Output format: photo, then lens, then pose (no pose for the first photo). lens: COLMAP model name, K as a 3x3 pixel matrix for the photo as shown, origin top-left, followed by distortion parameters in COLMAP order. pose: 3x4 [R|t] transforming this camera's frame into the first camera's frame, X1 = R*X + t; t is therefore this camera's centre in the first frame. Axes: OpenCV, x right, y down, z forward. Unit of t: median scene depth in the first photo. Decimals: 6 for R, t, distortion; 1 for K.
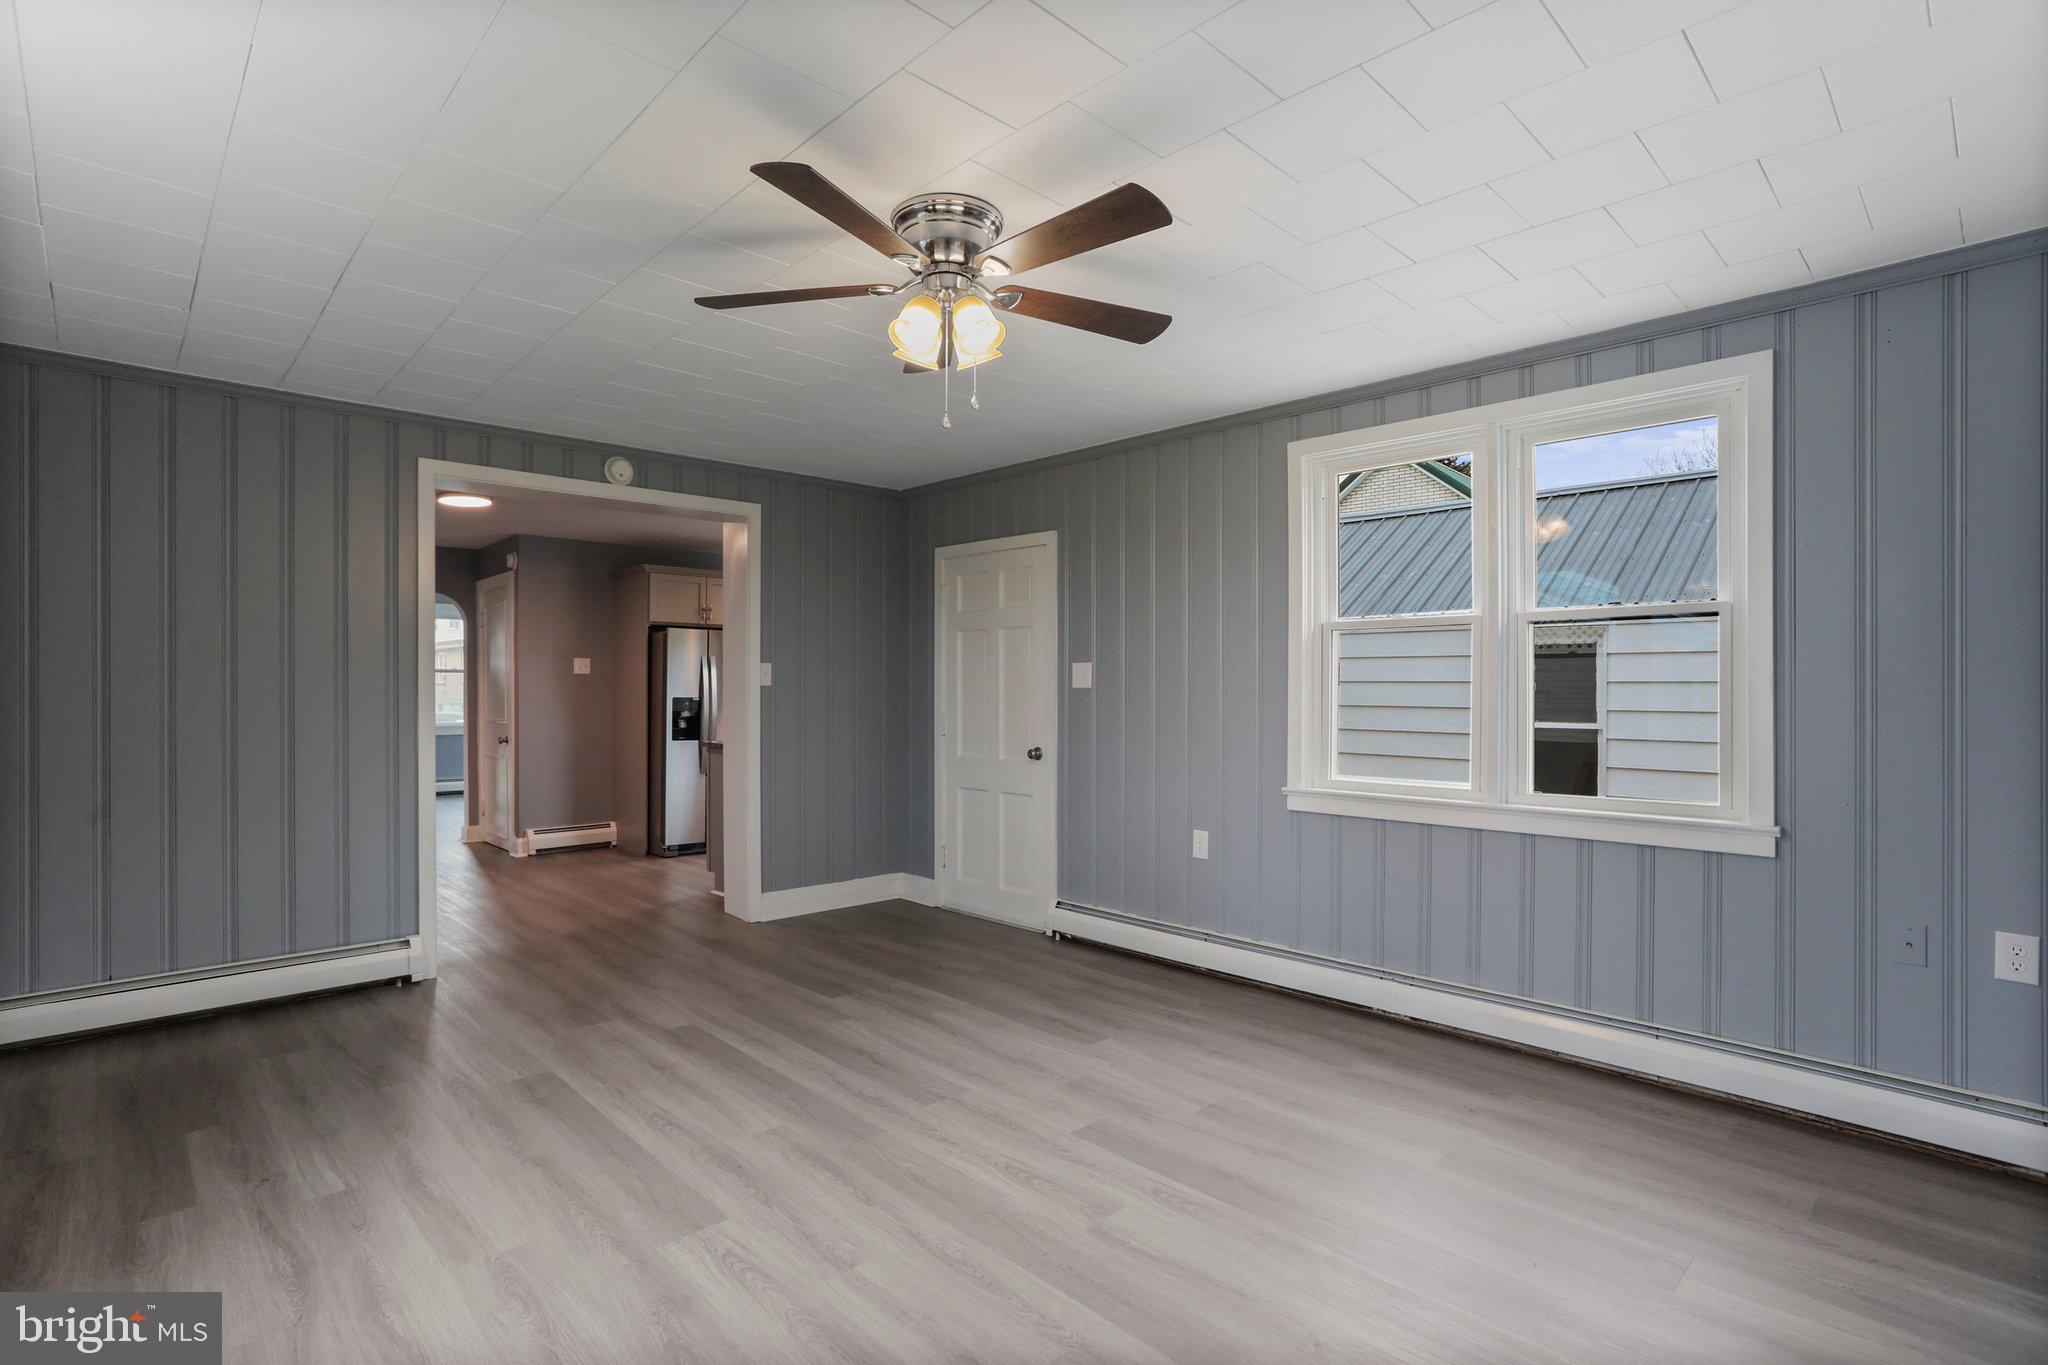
lens RADIAL K [[990.1, 0, 1017.5], [0, 990.1, 695.3], [0, 0, 1]] dist [-0.058810, 0.029882]
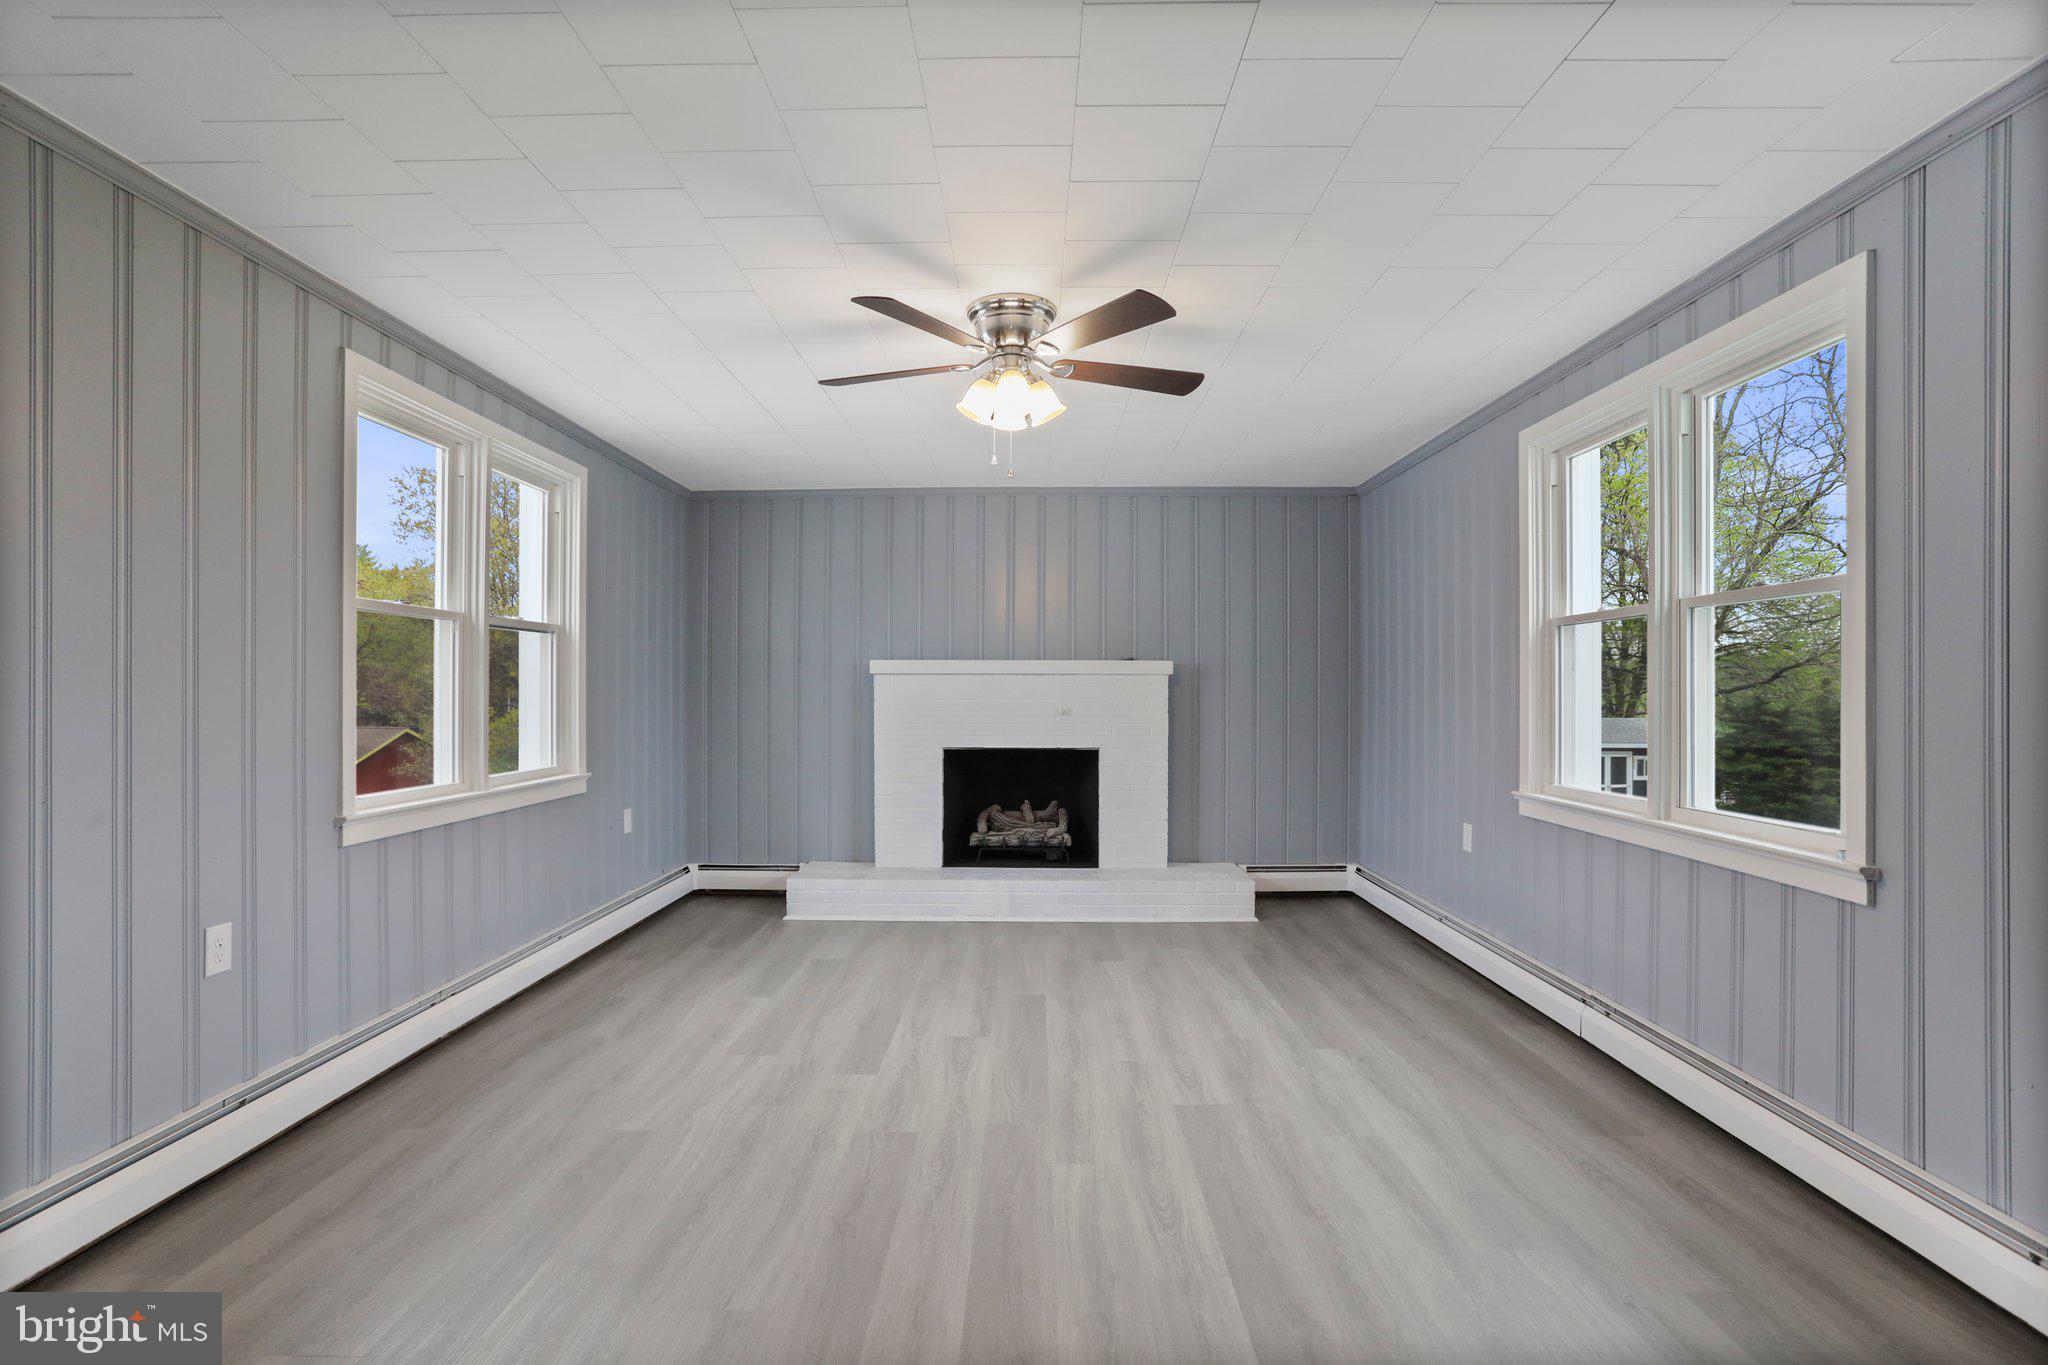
lens RADIAL K [[990.1, 0, 1017.5], [0, 990.1, 695.3], [0, 0, 1]] dist [-0.058810, 0.029882]
pose [[-0.711492, -0.007438, 0.702654, -0.842948], [-0.000586, 0.999950, 0.009992, -0.006168], [-0.702693, 0.006698, -0.711461, 1.653749]]
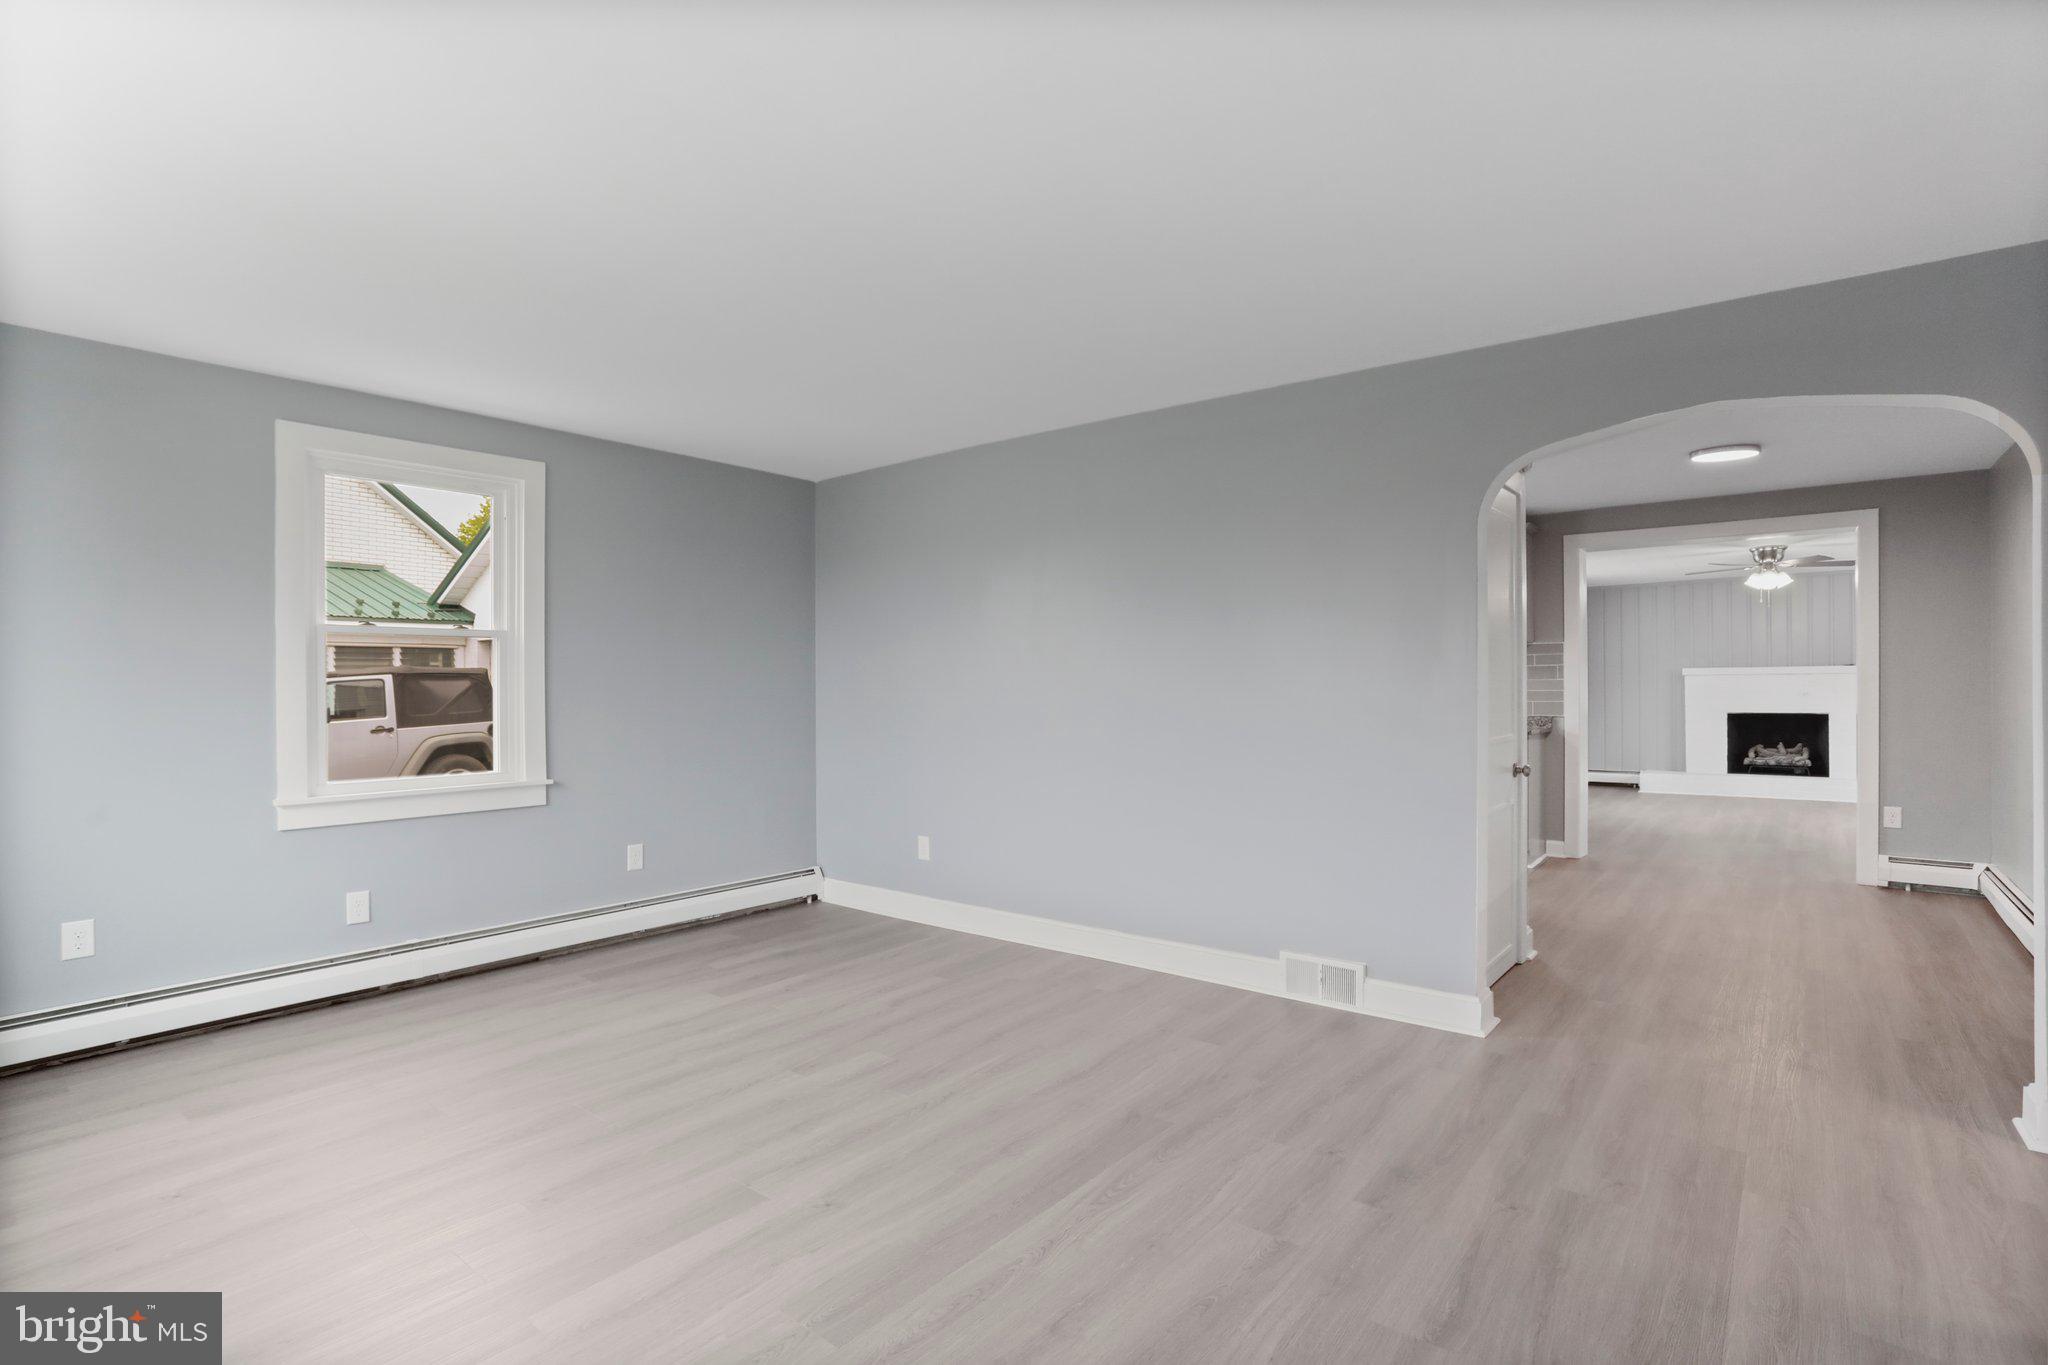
lens RADIAL K [[983.1, 0, 1066.7], [0, 983.1, 692.5], [0, 0, 1]] dist [0.010193, 0.000000]
pose [[-0.163675, -0.005620, 0.986498, -2.772820], [0.013879, 0.999872, 0.007999, -0.026330], [-0.986417, 0.015001, -0.163576, 3.567138]]
